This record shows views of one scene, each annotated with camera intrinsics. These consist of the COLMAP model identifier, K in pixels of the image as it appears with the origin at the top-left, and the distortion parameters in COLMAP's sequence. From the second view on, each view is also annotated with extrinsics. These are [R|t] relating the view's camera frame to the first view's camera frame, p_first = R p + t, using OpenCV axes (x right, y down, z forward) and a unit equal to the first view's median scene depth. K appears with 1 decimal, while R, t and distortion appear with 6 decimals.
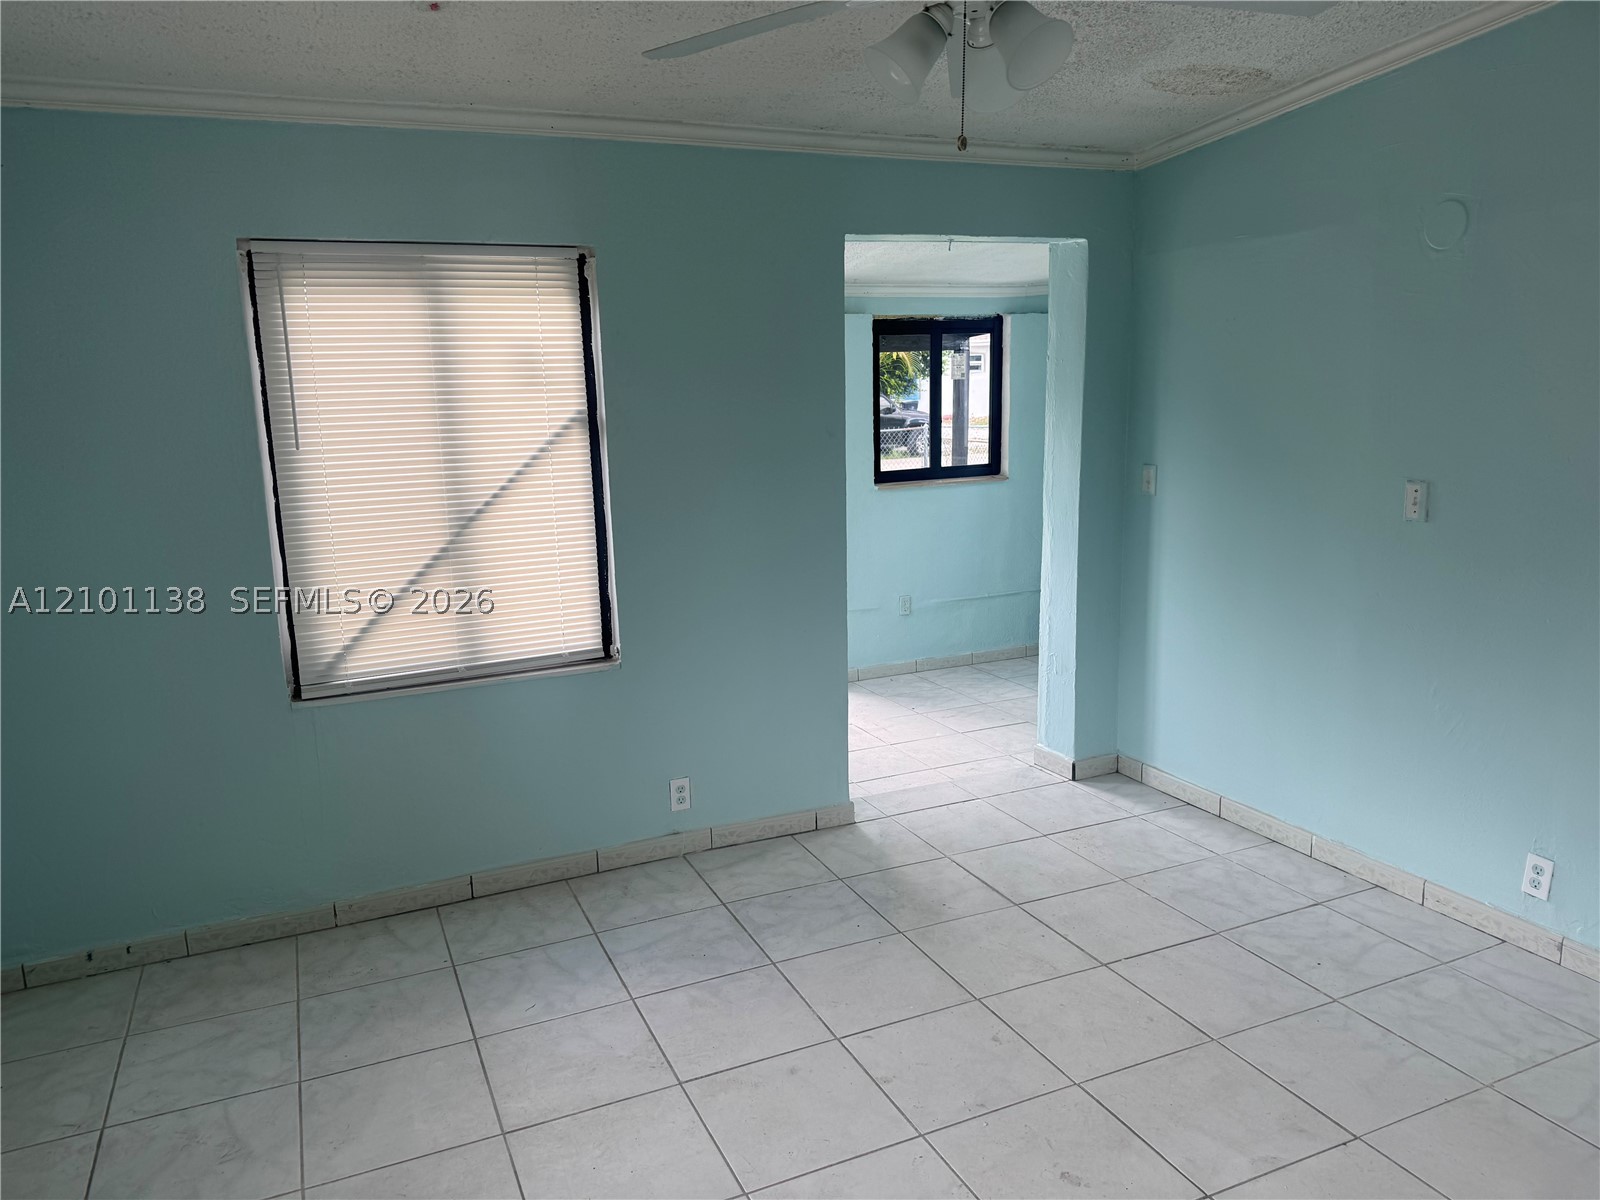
lens RADIAL K [[1103.7, 0, 782.4], [0, 1103.7, 609.0], [0, 0, 1]] dist [0.095572, -0.132586]
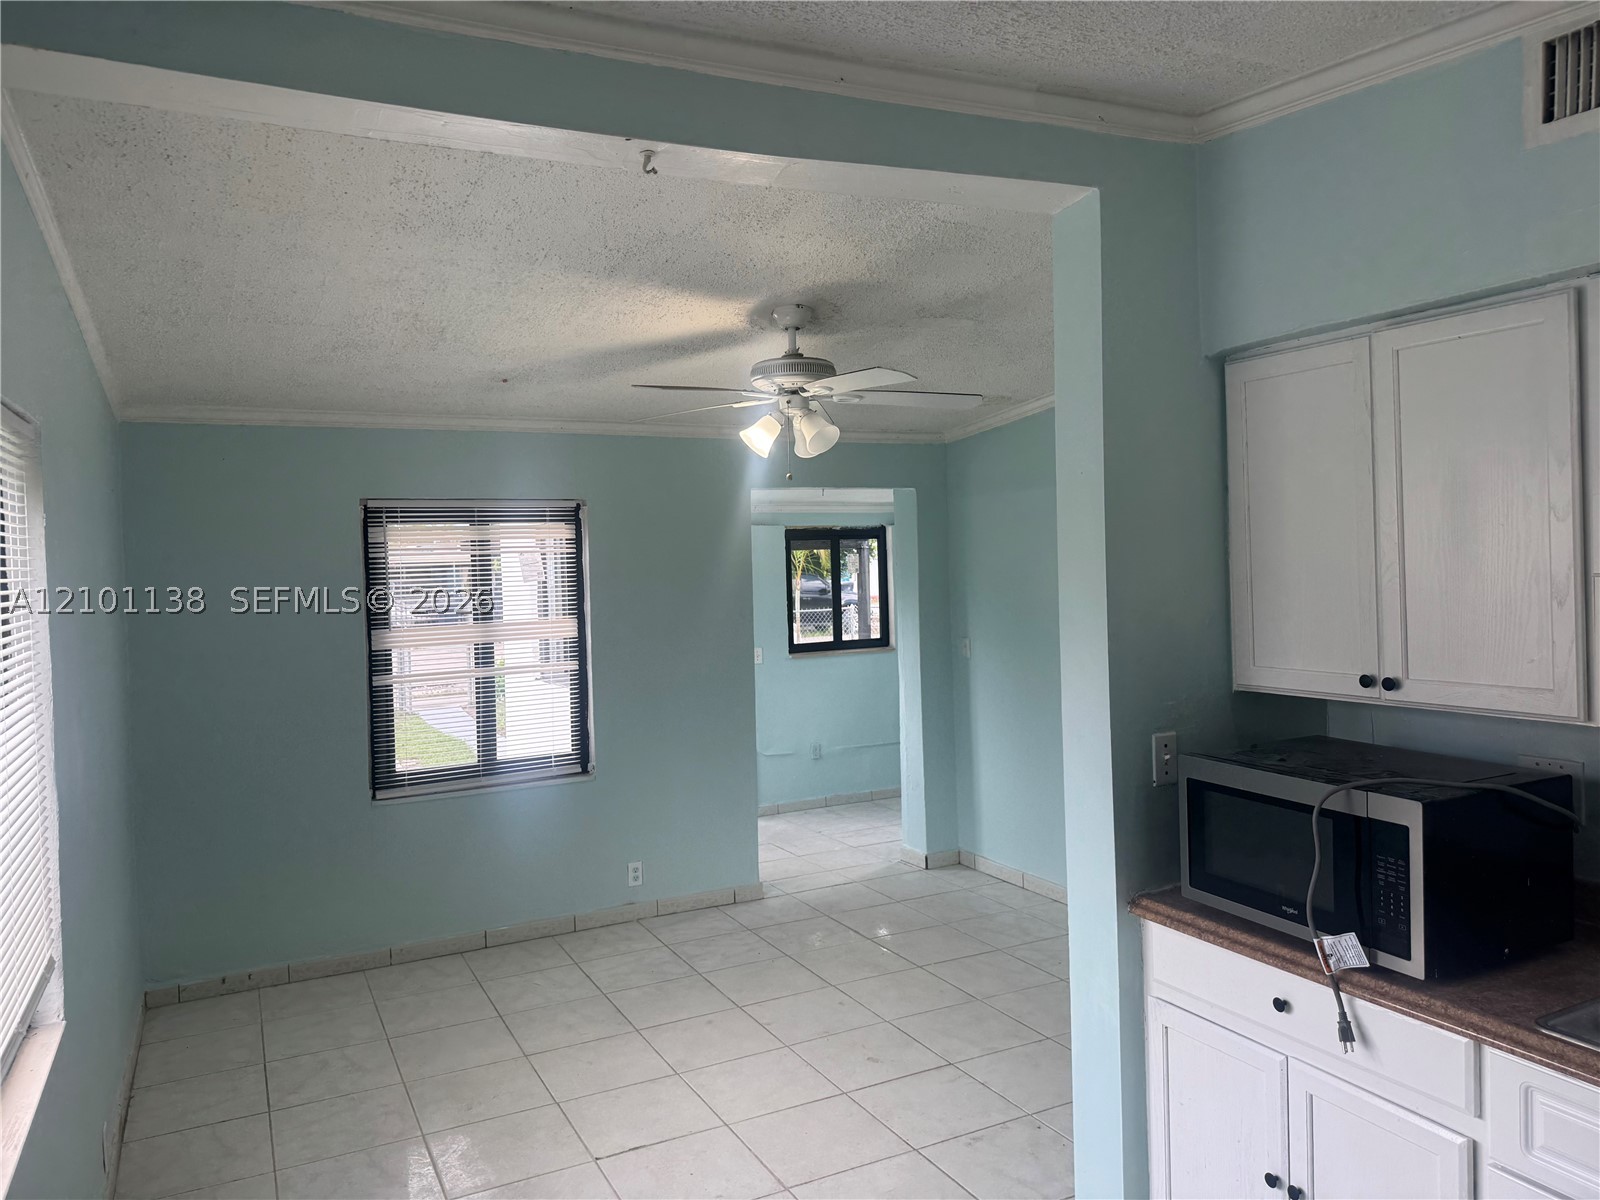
lens RADIAL K [[1125.0, 0, 796.8], [0, 1125.0, 587.0], [0, 0, 1]] dist [0.048084, -0.088959]
pose [[0.998281, -0.003053, 0.058535, 0.028468], [0.013434, 0.983975, -0.177802, 0.067885], [-0.057054, 0.178283, 0.982324, -0.470498]]
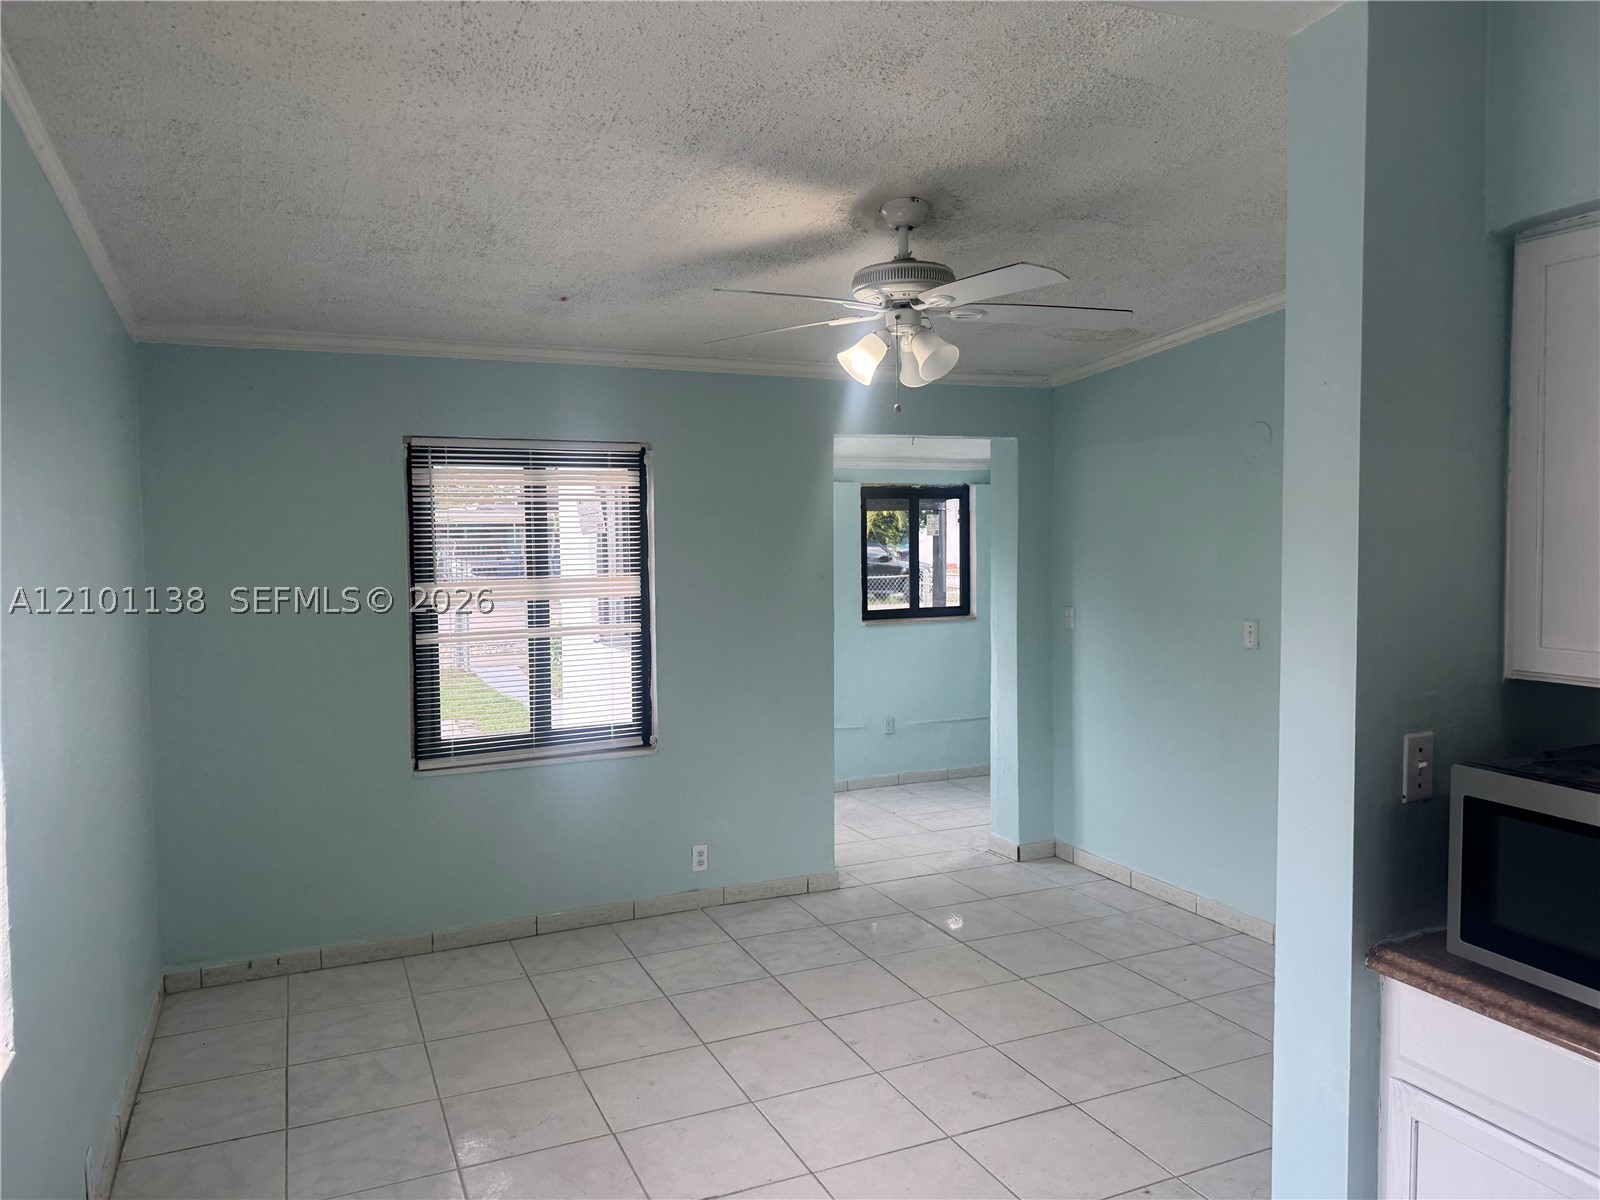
lens RADIAL K [[1114.5, 0, 781.8], [0, 1114.5, 597.2], [0, 0, 1]] dist [0.025167, -0.050069]
pose [[0.999878, 0.015530, -0.001794, -0.001432], [-0.015628, 0.989945, -0.140584, 0.050475], [-0.000408, 0.140595, 0.990067, -0.302373]]
